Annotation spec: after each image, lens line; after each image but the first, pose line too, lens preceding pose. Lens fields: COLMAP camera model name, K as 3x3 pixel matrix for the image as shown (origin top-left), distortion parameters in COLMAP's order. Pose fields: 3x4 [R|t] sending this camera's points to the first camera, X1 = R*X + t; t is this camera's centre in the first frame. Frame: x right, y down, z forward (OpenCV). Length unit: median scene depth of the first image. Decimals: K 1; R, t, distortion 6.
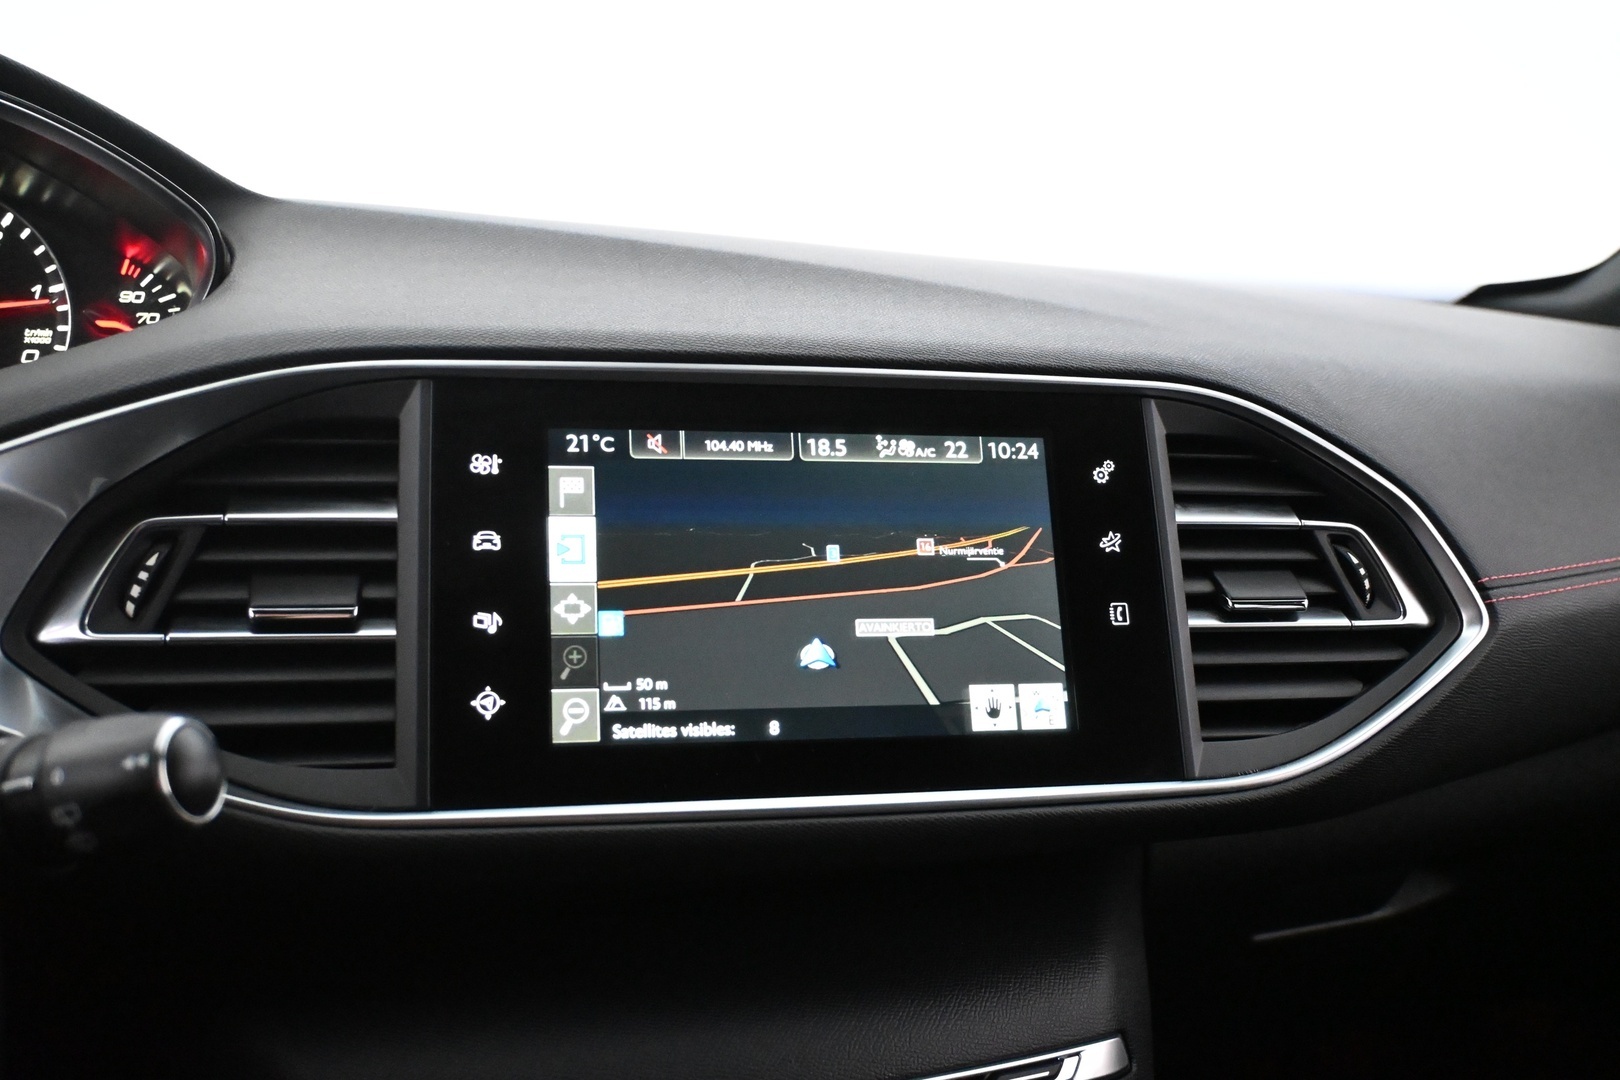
lens RADIAL K [[1516.1, 0, 809.0], [0, 1516.1, 537.8], [0, 0, 1]] dist [-0.008294, 0.000000]
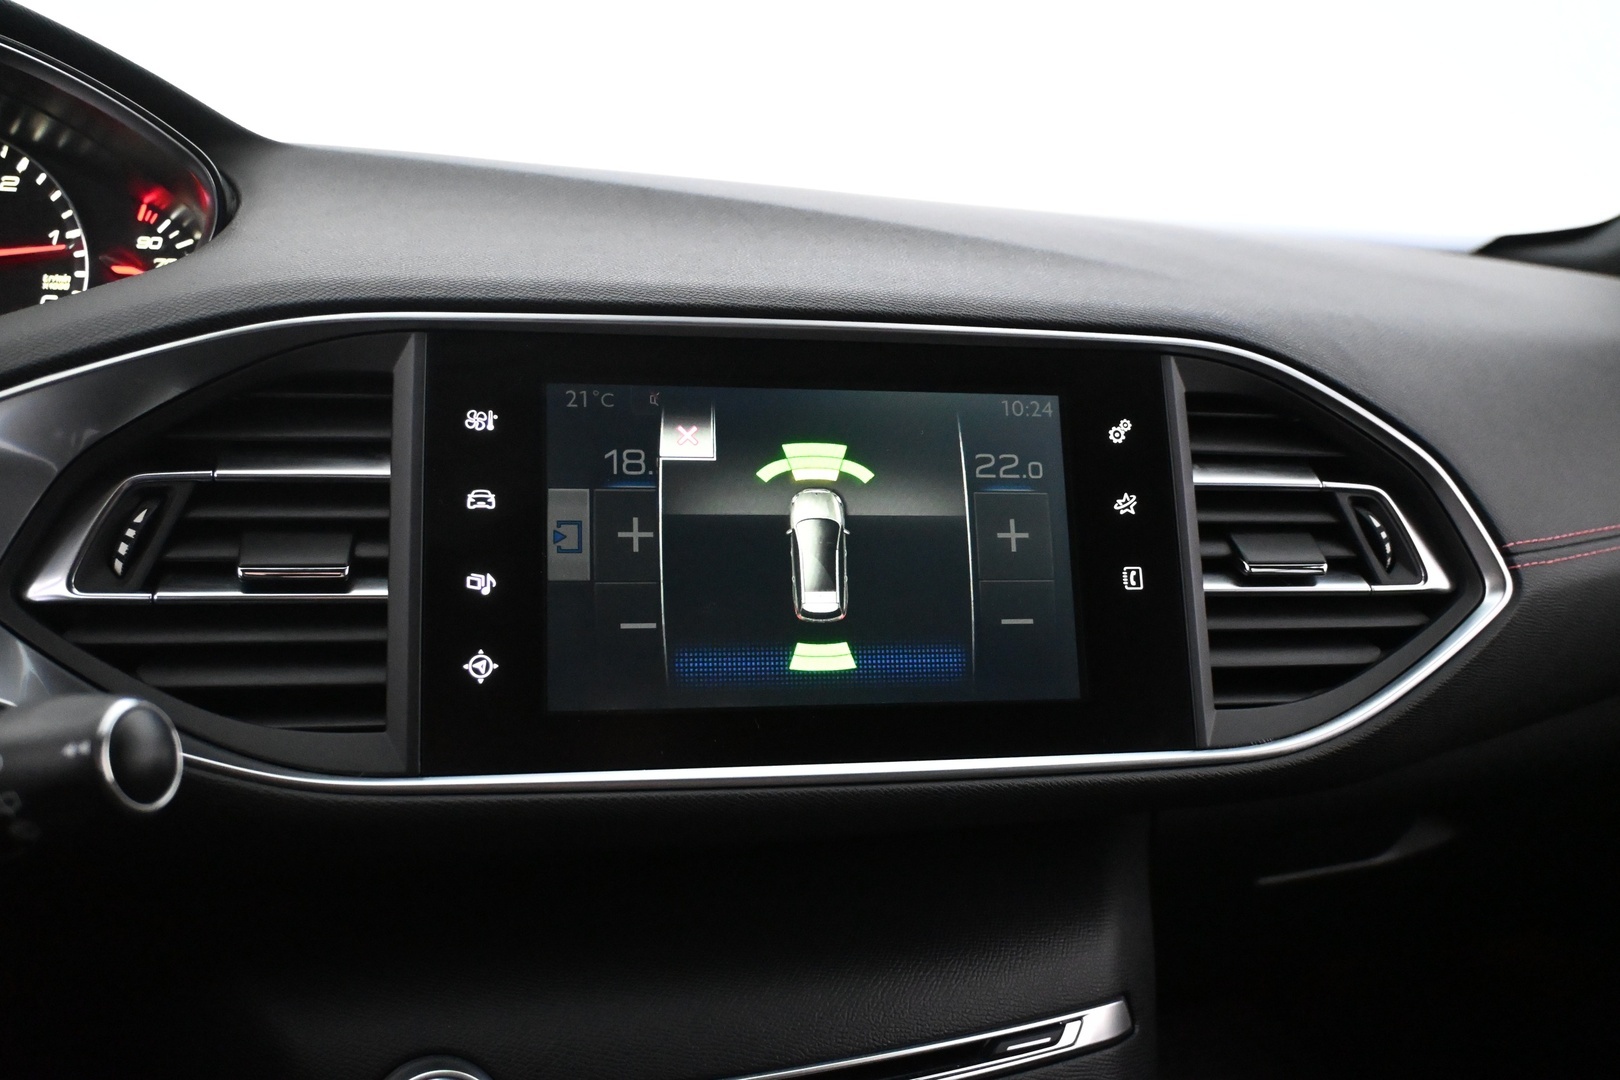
lens RADIAL K [[1395.7, 0, 809.8], [0, 1395.7, 537.0], [0, 0, 1]] dist [-0.019664, 0.000536]
pose [[0.999546, 0.012064, -0.027610, 0.020767], [-0.010566, 0.998497, 0.053777, -0.021517], [0.028217, -0.053461, 0.998171, 0.096913]]
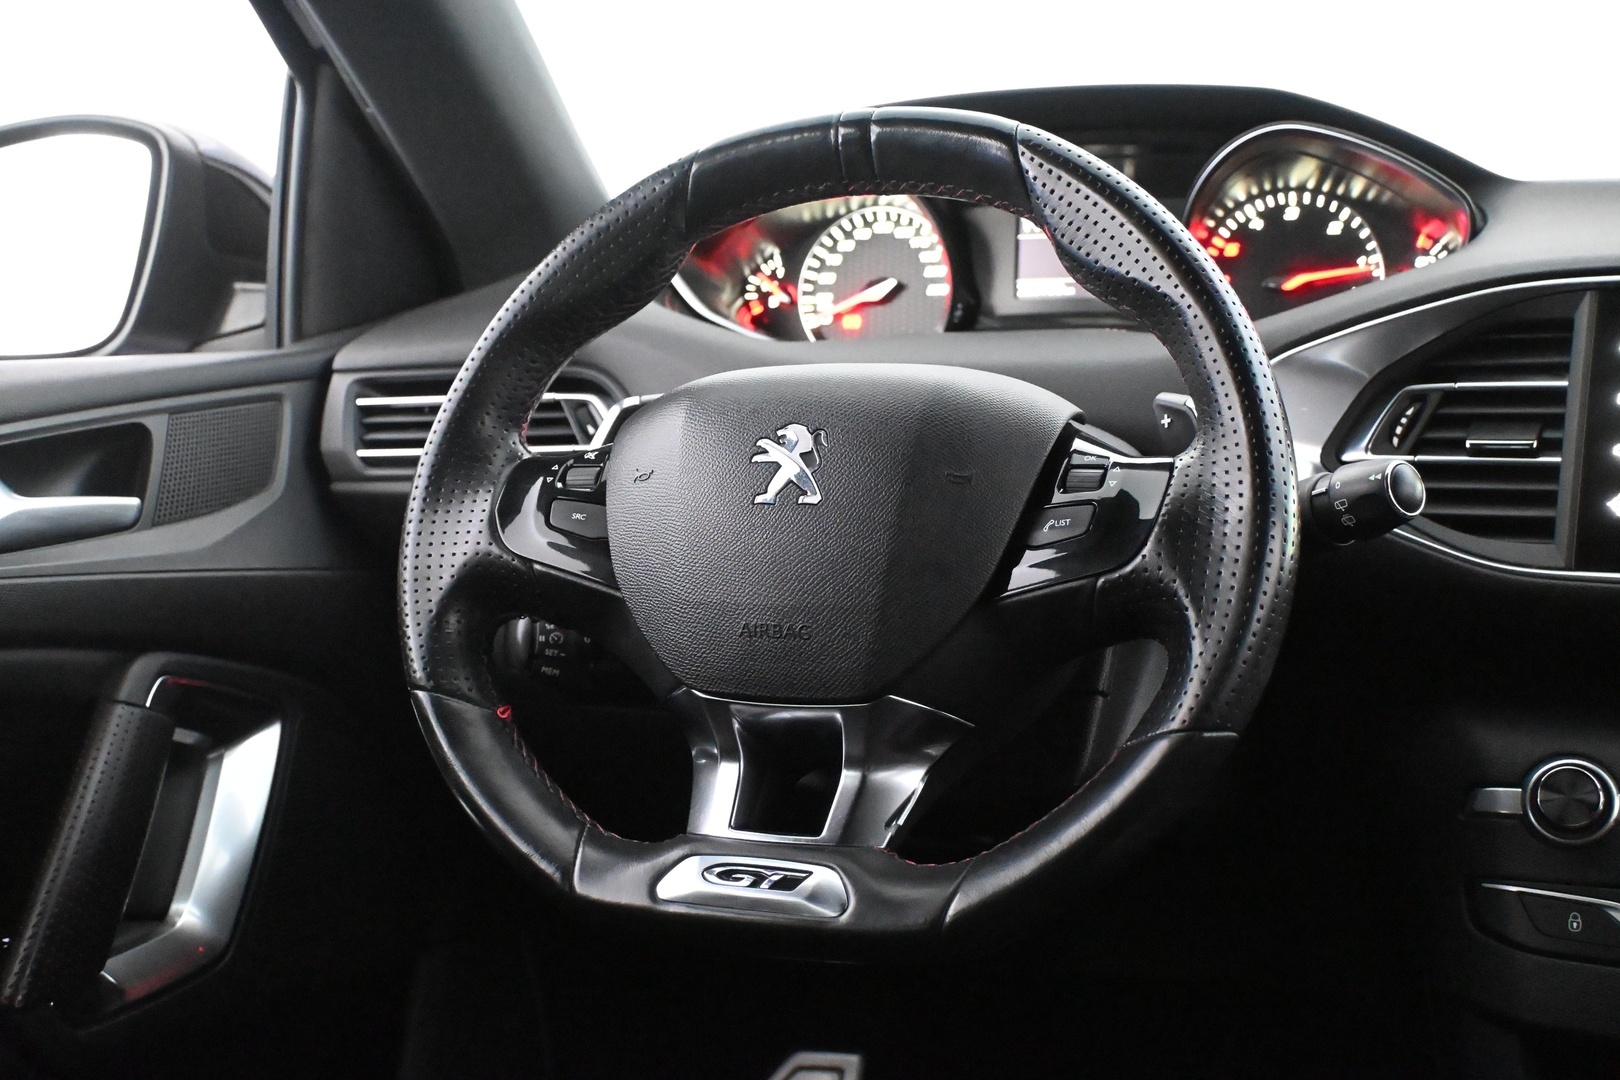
lens RADIAL K [[1978.0, 0, 806.7], [0, 1978.0, 525.9], [0, 0, 1]] dist [-0.001953, 0.000000]
pose [[0.717873, 0.013568, -0.696042, 0.478042], [-0.054889, 0.997801, -0.037160, 0.210433], [0.694007, 0.064881, 0.717039, -0.788796]]
